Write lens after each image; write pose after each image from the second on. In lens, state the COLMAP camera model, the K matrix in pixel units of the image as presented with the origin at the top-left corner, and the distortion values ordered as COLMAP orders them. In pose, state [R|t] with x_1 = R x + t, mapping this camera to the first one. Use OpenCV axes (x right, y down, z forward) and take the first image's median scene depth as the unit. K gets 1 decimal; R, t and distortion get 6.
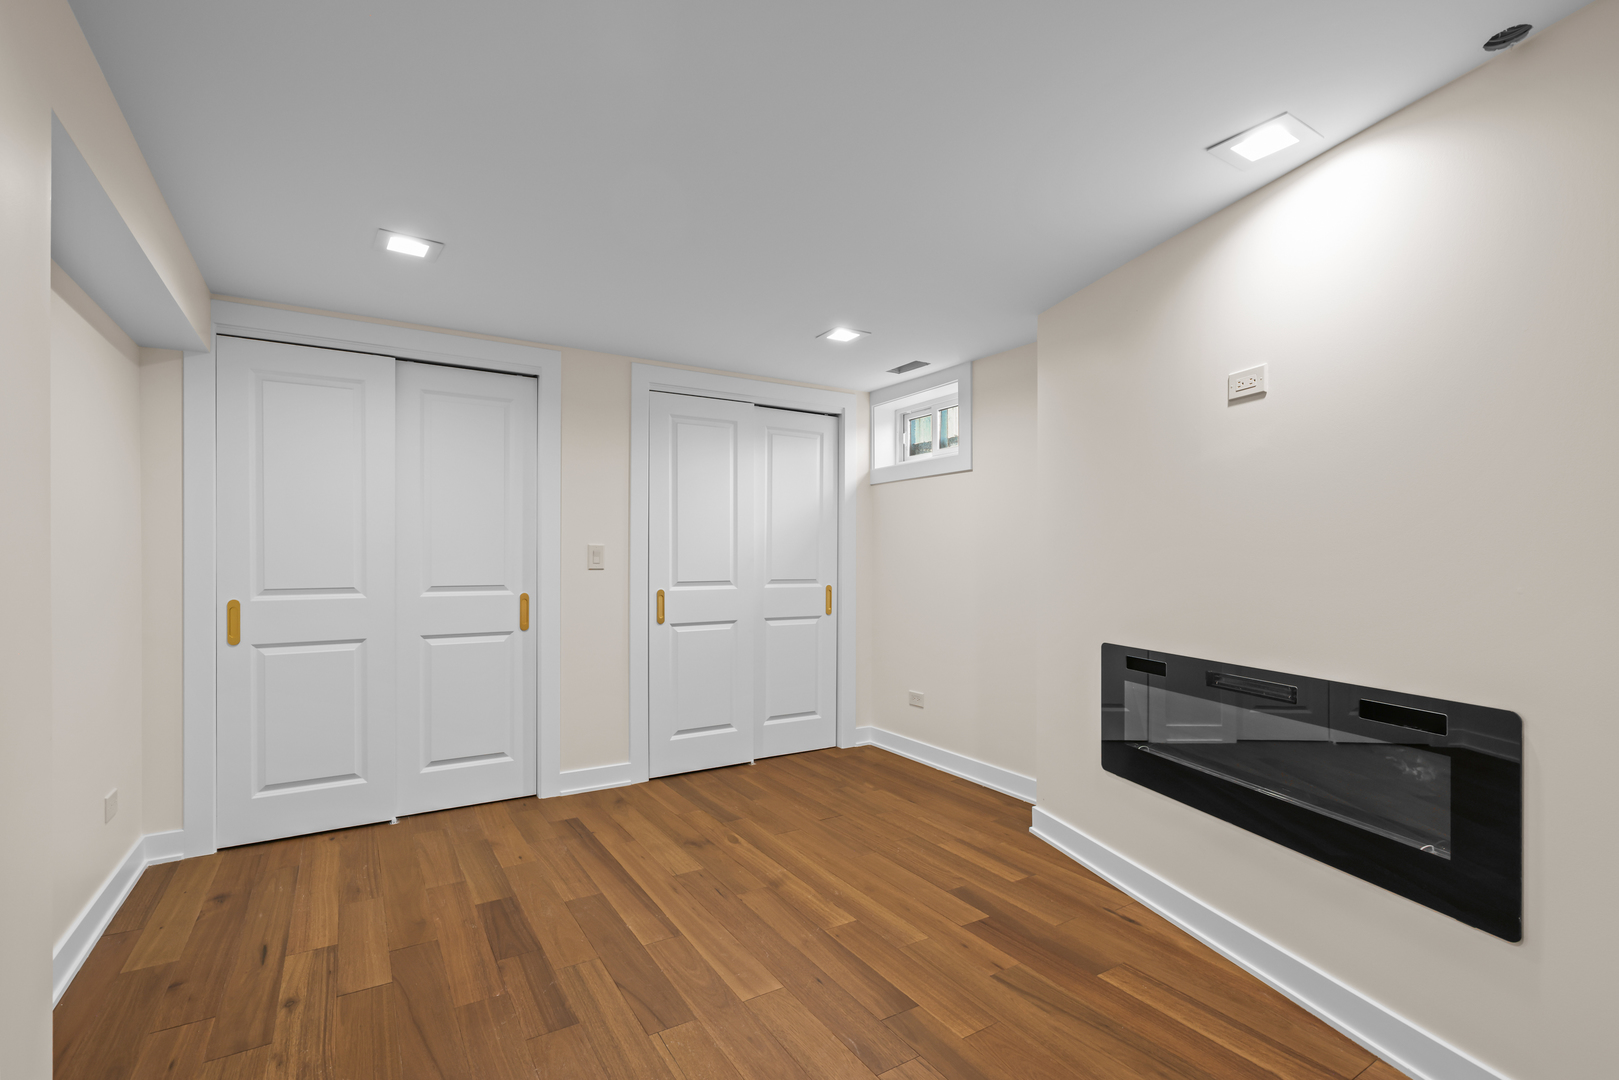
lens RADIAL K [[729.9, 0, 813.0], [0, 729.9, 552.6], [0, 0, 1]] dist [-0.002636, 0.000746]
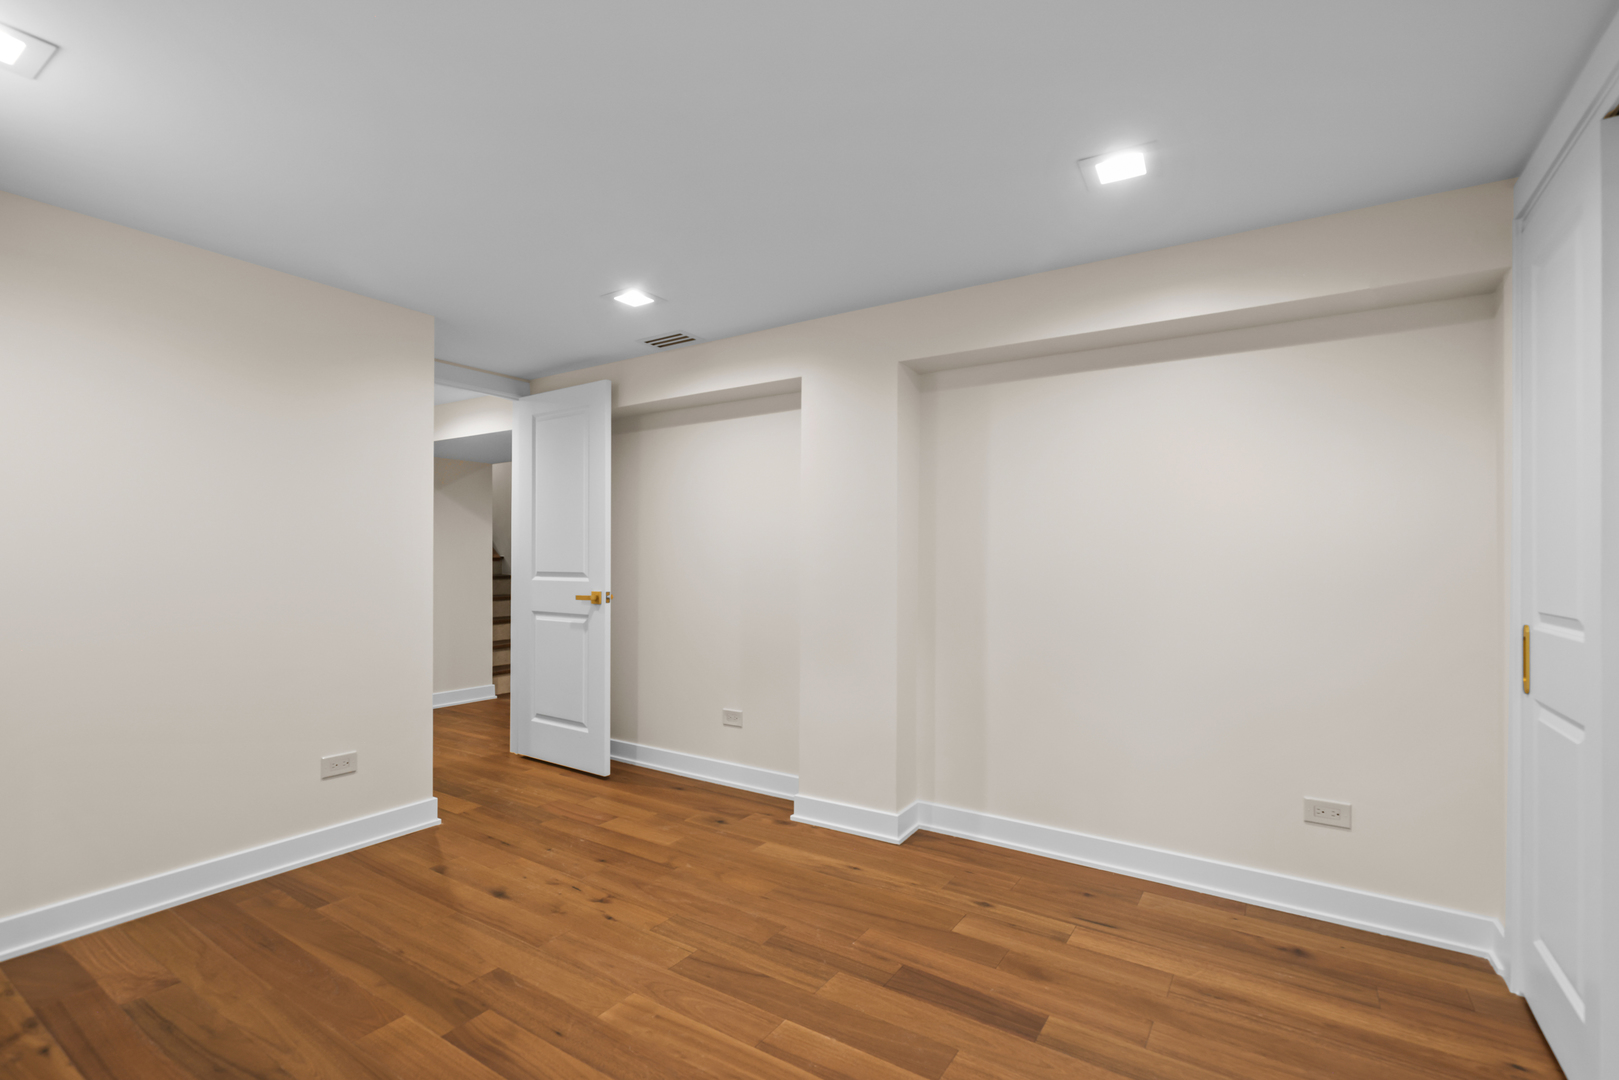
lens RADIAL K [[729.9, 0, 811.7], [0, 729.9, 547.5], [0, 0, 1]] dist [-0.002636, 0.000746]
pose [[-0.910158, -0.013272, -0.414048, 0.099654], [-0.002587, 0.999649, -0.026357, 0.018122], [0.414252, -0.022918, -0.909873, 1.887281]]
